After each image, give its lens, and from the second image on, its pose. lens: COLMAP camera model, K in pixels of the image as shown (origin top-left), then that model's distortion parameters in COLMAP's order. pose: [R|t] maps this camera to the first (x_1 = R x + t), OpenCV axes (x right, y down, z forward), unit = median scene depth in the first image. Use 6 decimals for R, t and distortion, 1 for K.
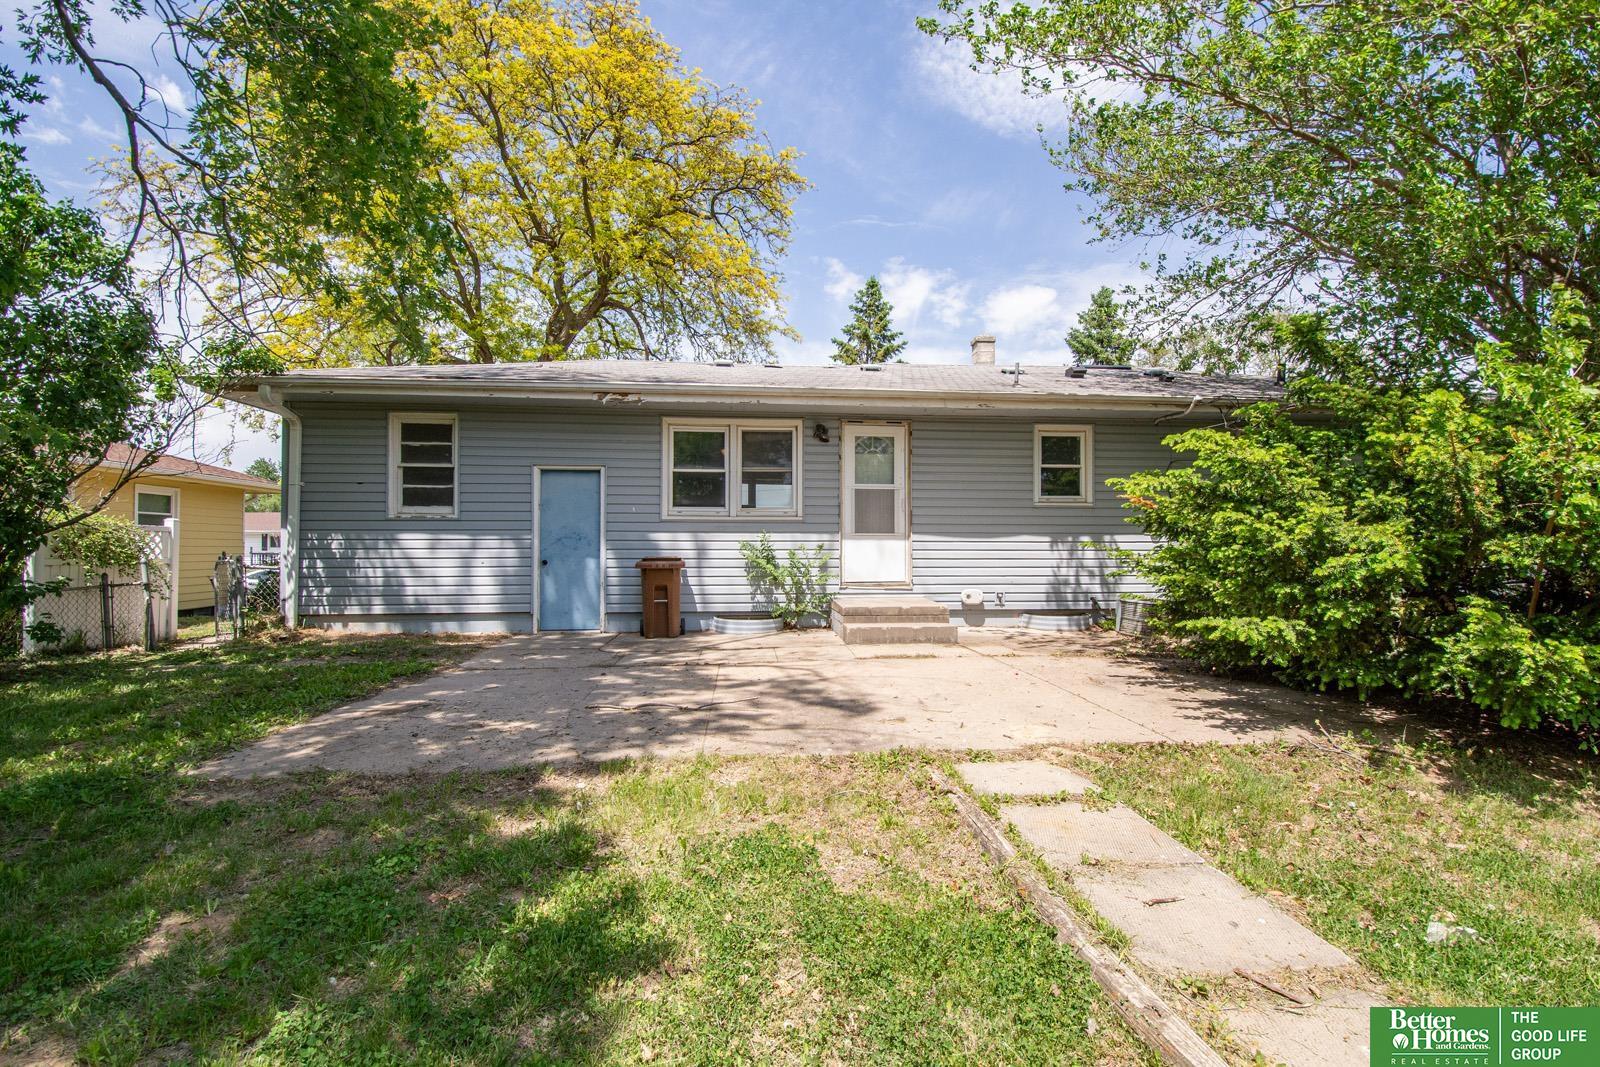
lens RADIAL K [[720.7, 0, 798.1], [0, 720.7, 533.2], [0, 0, 1]] dist [0.001542, -0.002376]
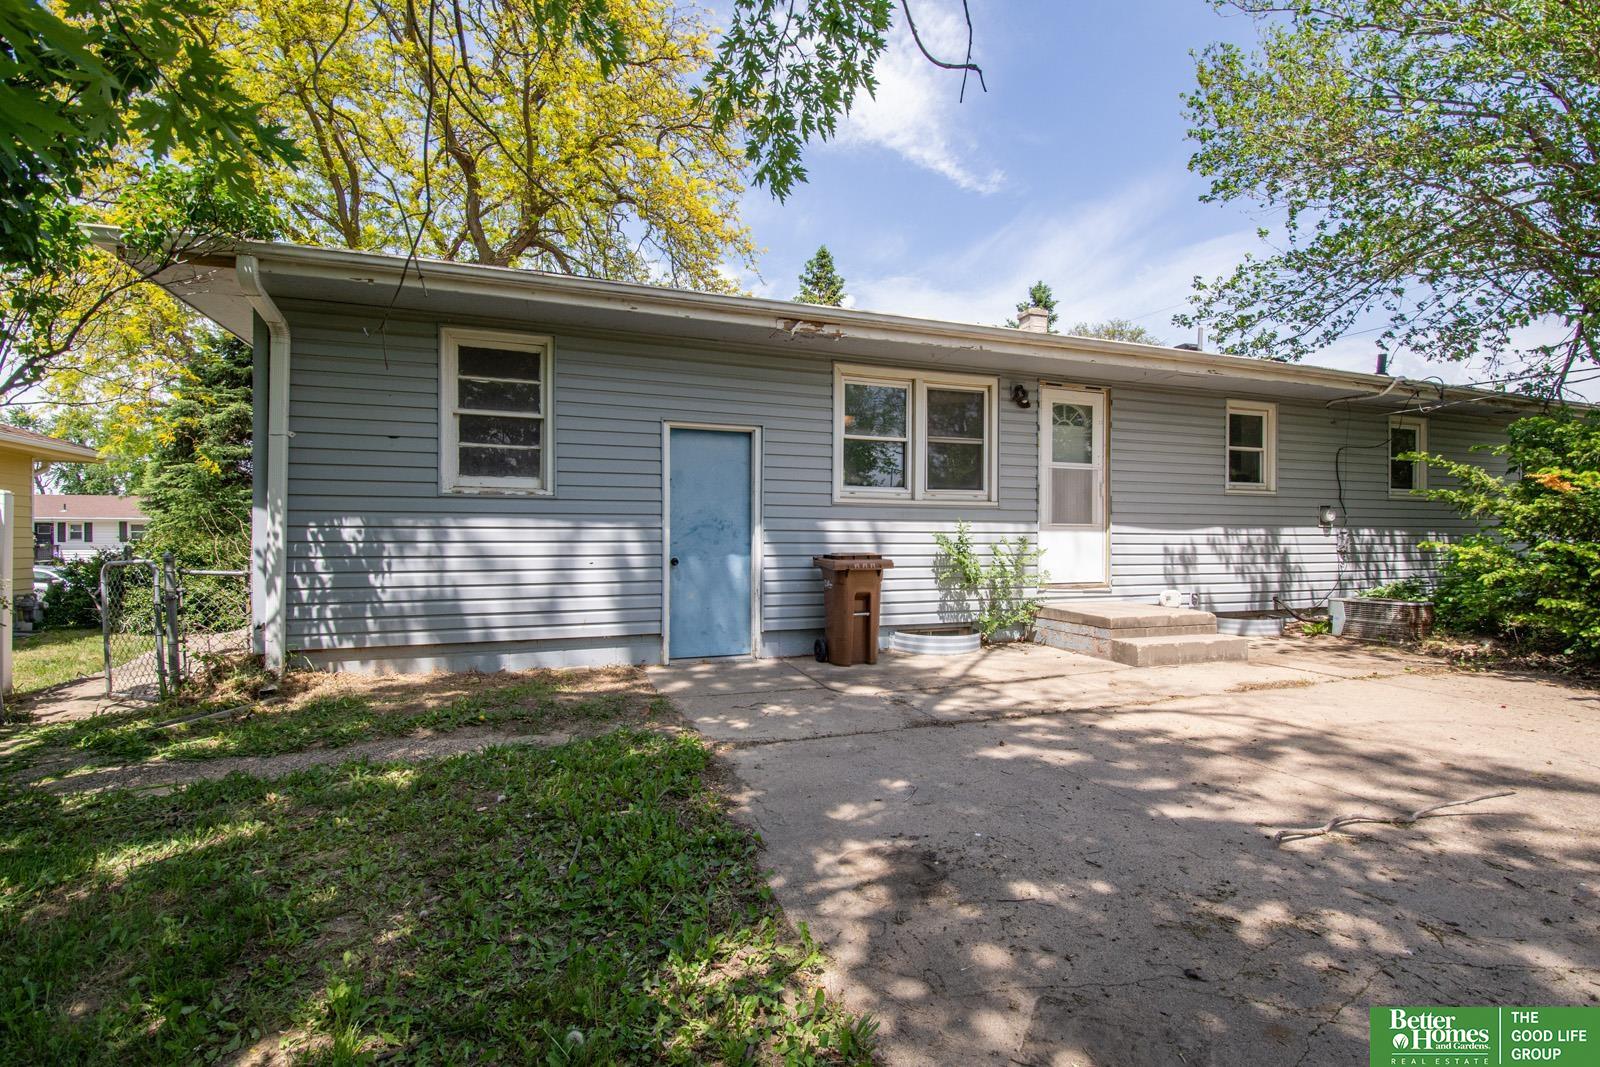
lens RADIAL K [[720.7, 0, 800.7], [0, 720.7, 531.6], [0, 0, 1]] dist [0.001542, -0.002376]
pose [[0.970773, 0.005008, 0.239947, -0.398607], [-0.007177, 0.999941, 0.008167, 0.005075], [-0.239892, -0.009650, 0.970752, 0.294821]]
